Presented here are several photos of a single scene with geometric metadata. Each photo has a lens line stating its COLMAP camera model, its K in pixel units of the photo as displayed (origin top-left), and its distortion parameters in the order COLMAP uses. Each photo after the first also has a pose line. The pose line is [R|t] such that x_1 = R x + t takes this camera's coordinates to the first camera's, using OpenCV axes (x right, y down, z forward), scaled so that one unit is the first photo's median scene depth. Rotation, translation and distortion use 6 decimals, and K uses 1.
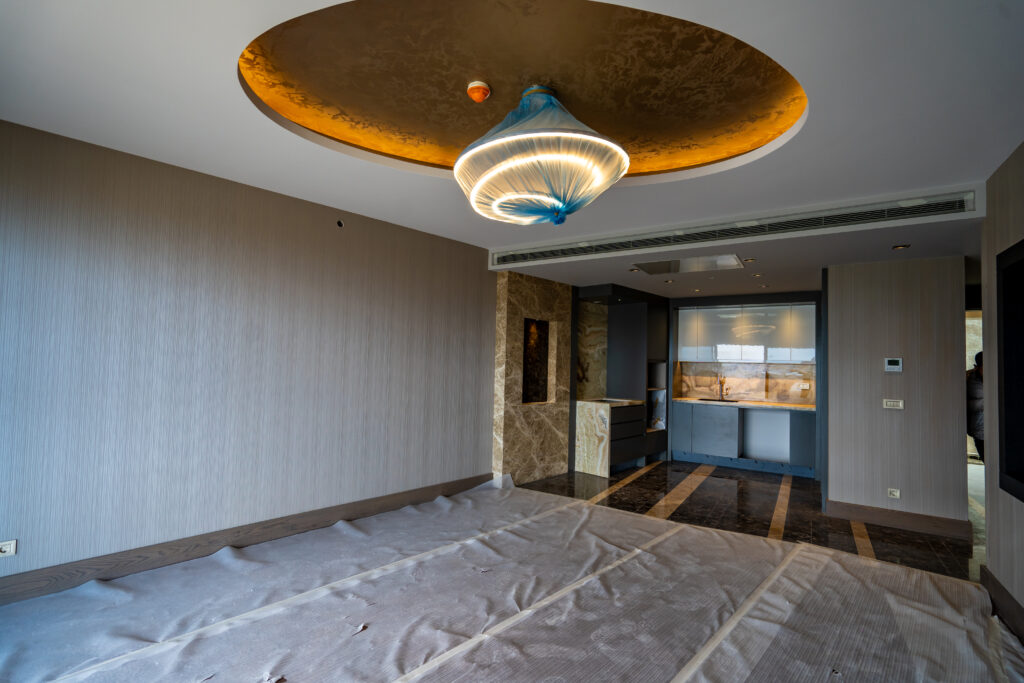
lens RADIAL K [[462.6, 0, 508.4], [0, 462.6, 346.5], [0, 0, 1]] dist [-0.005882, 0.001478]
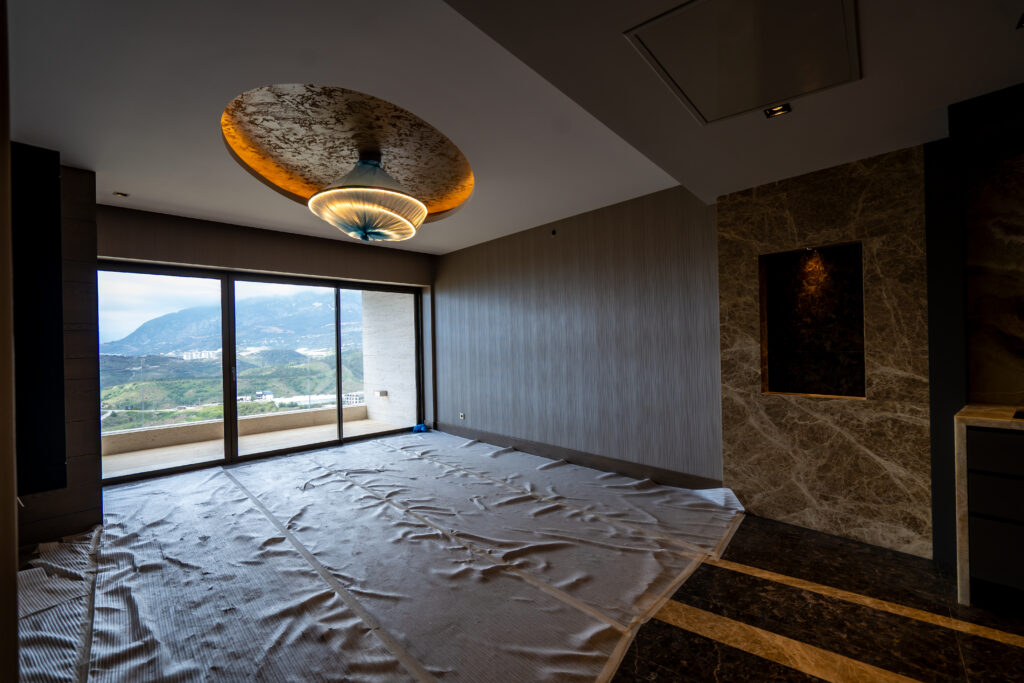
lens RADIAL K [[462.6, 0, 503.5], [0, 462.6, 343.7], [0, 0, 1]] dist [-0.005882, 0.001478]
pose [[-0.104448, -0.024055, -0.994239, 0.630640], [0.052152, 0.998200, -0.029629, 0.053278], [0.993162, -0.054946, -0.103005, 0.647306]]
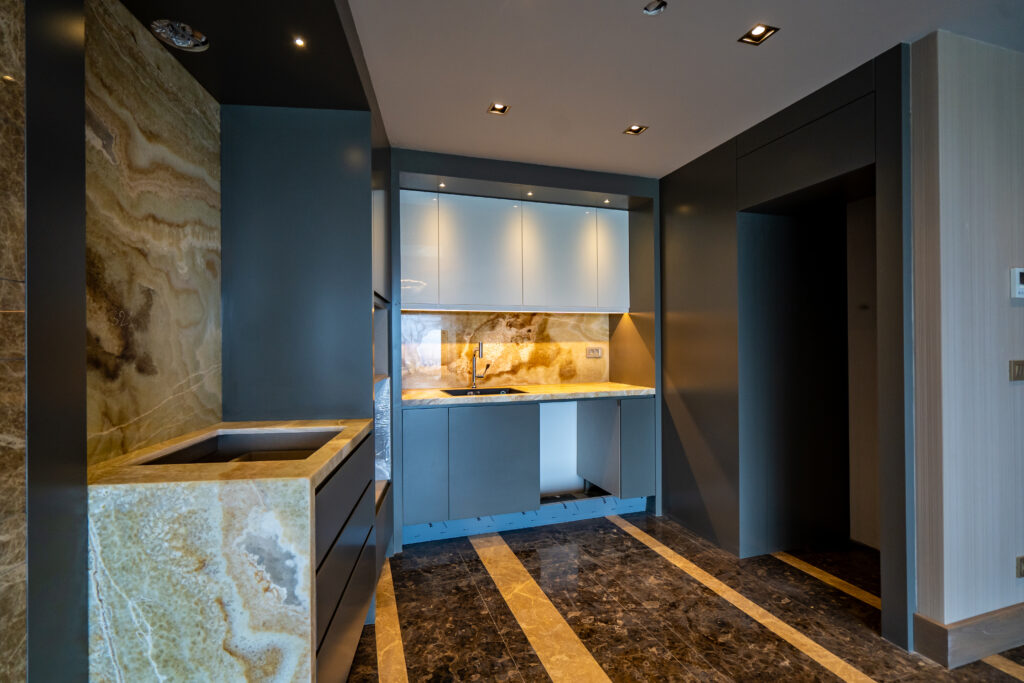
lens RADIAL K [[462.6, 0, 504.5], [0, 462.6, 343.3], [0, 0, 1]] dist [-0.005882, 0.001478]
pose [[0.630183, -0.027837, 0.775948, 0.116675], [-0.000327, 0.999348, 0.036117, 0.058666], [-0.776447, -0.023014, 0.629763, 0.792482]]
